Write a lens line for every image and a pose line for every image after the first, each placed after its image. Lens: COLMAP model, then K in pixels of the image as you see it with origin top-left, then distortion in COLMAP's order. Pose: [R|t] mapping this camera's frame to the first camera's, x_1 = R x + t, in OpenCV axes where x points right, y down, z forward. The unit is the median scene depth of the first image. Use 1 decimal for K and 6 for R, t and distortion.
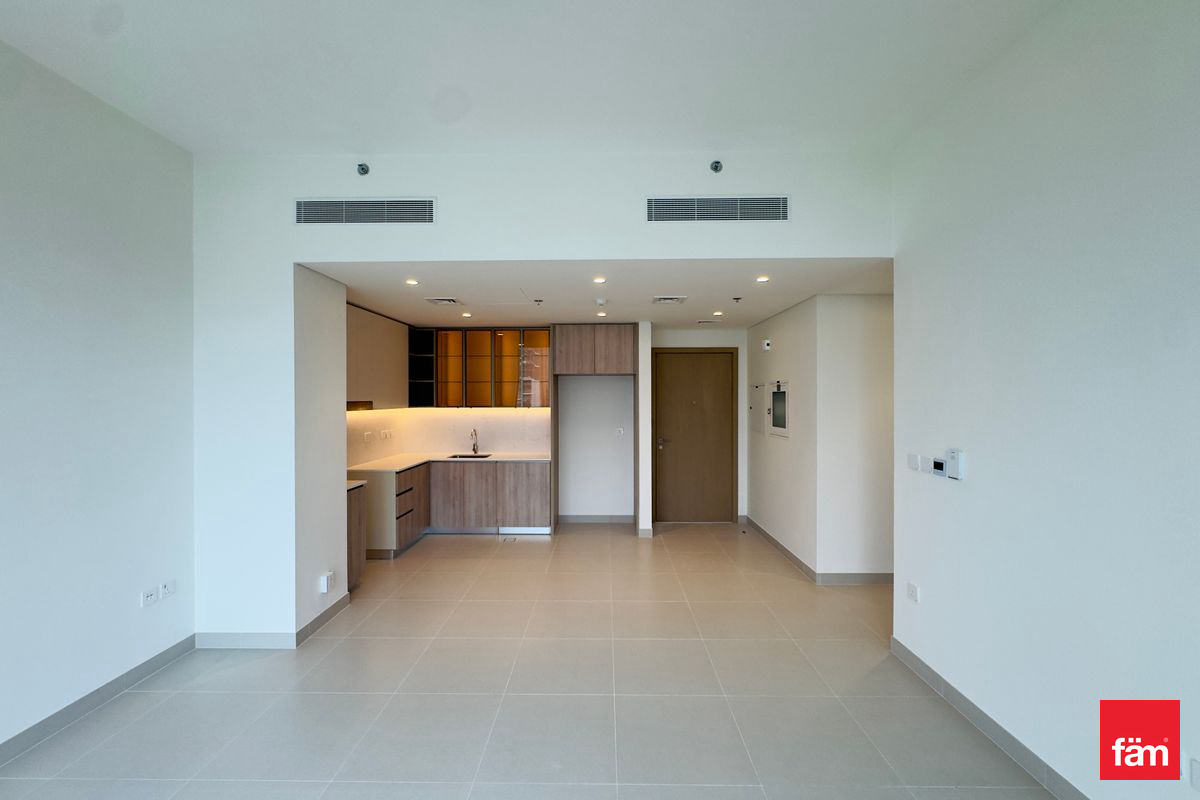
lens RADIAL K [[478.9, 0, 600.0], [0, 478.9, 400.0], [0, 0, 1]] dist [-0.000254, -0.000004]
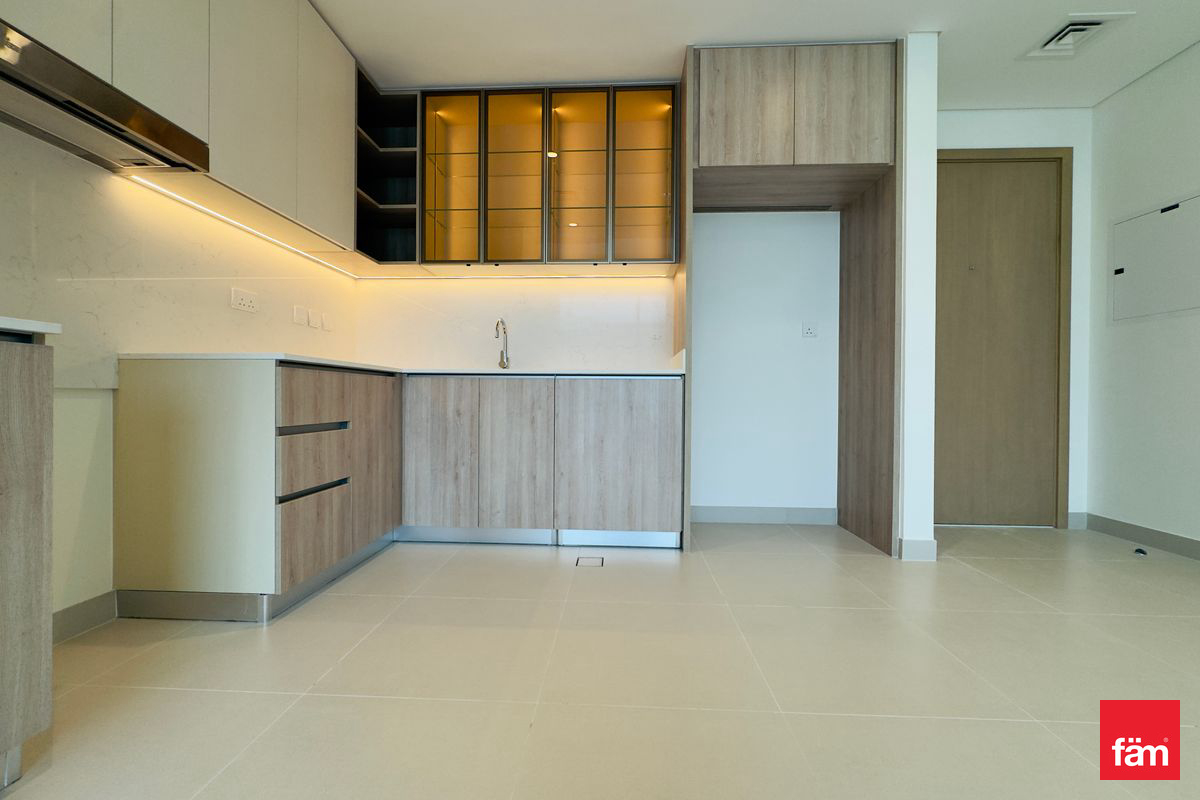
lens RADIAL K [[478.9, 0, 600.0], [0, 478.9, 400.0], [0, 0, 1]] dist [-0.000254, -0.000004]
pose [[0.999531, 0.009362, -0.029160, -0.163964], [-0.009341, 0.999956, 0.000886, 0.149057], [0.029167, -0.000614, 0.999574, 0.573286]]
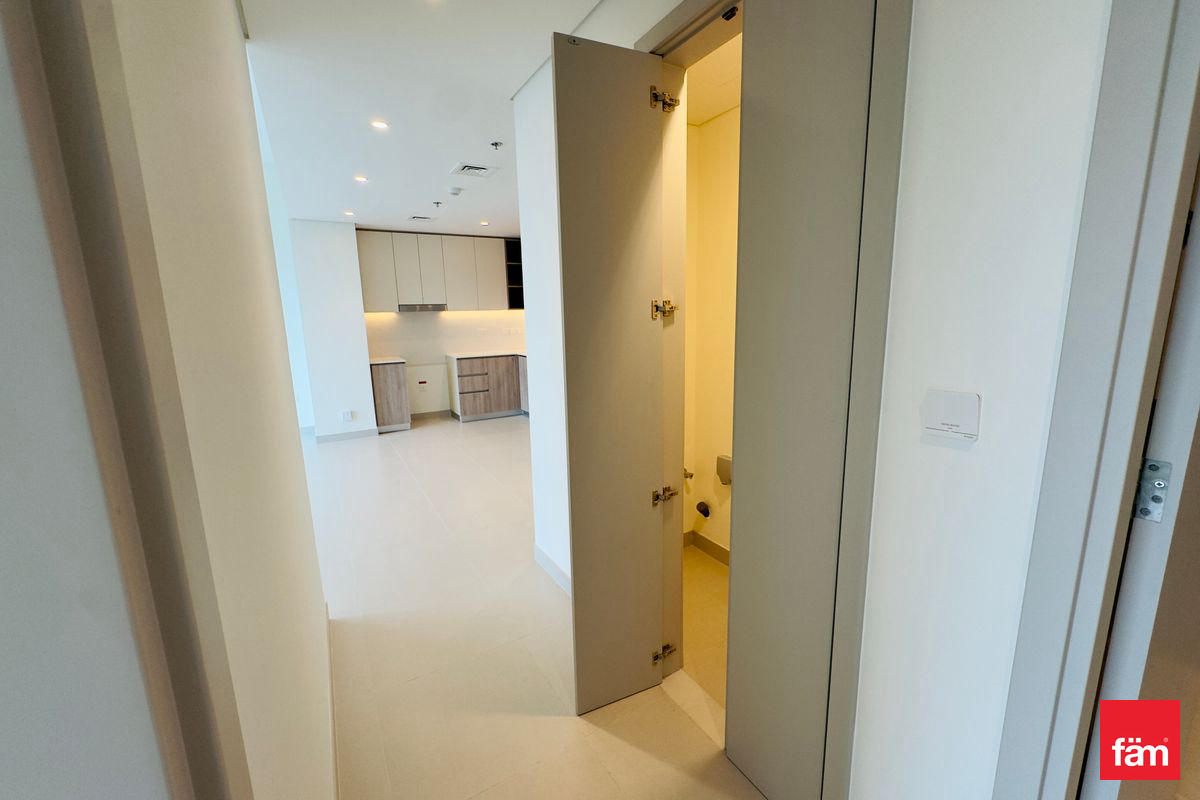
lens RADIAL K [[478.9, 0, 600.0], [0, 478.9, 400.0], [0, 0, 1]] dist [-0.000254, -0.000004]
pose [[0.524108, 0.145316, -0.839163, 0.769002], [0.019504, 0.983029, 0.182411, 0.024950], [0.851429, -0.111970, 0.512379, 0.551677]]
